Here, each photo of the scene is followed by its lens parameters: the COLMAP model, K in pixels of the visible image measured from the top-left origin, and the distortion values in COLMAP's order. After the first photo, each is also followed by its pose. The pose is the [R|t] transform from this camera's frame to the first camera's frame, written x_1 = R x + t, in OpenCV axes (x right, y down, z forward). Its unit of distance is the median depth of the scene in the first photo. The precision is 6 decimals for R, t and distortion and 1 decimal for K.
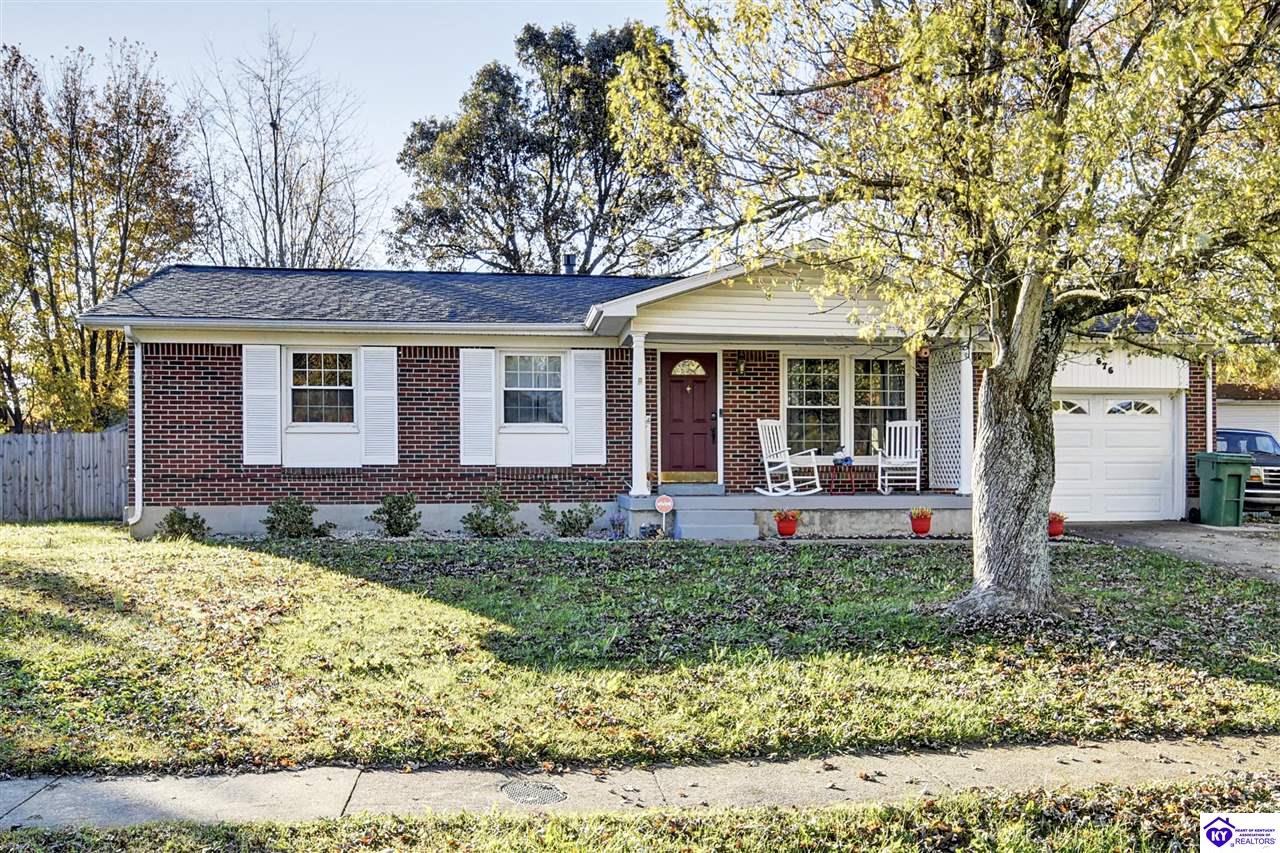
lens RADIAL K [[823.6, 0, 640.0], [0, 823.6, 426.5], [0, 0, 1]] dist [0.004288, 0.000592]
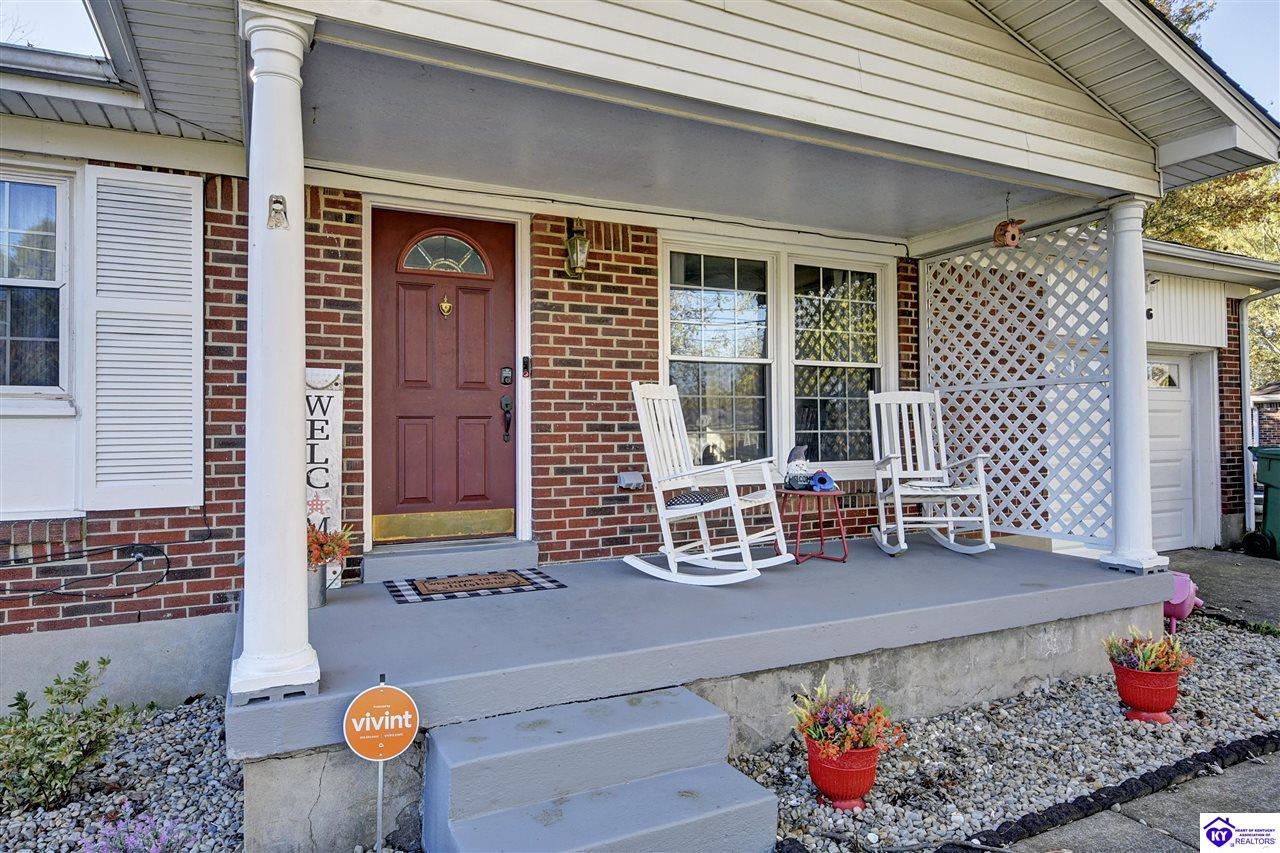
lens RADIAL K [[767.8, 0, 642.0], [0, 767.8, 409.8], [0, 0, 1]] dist [0.001095, 0.000498]
pose [[0.936544, 0.002984, 0.350537, 0.017885], [-0.005397, 0.999968, 0.005908, 0.002422], [-0.350508, -0.007425, 0.936530, 0.626729]]
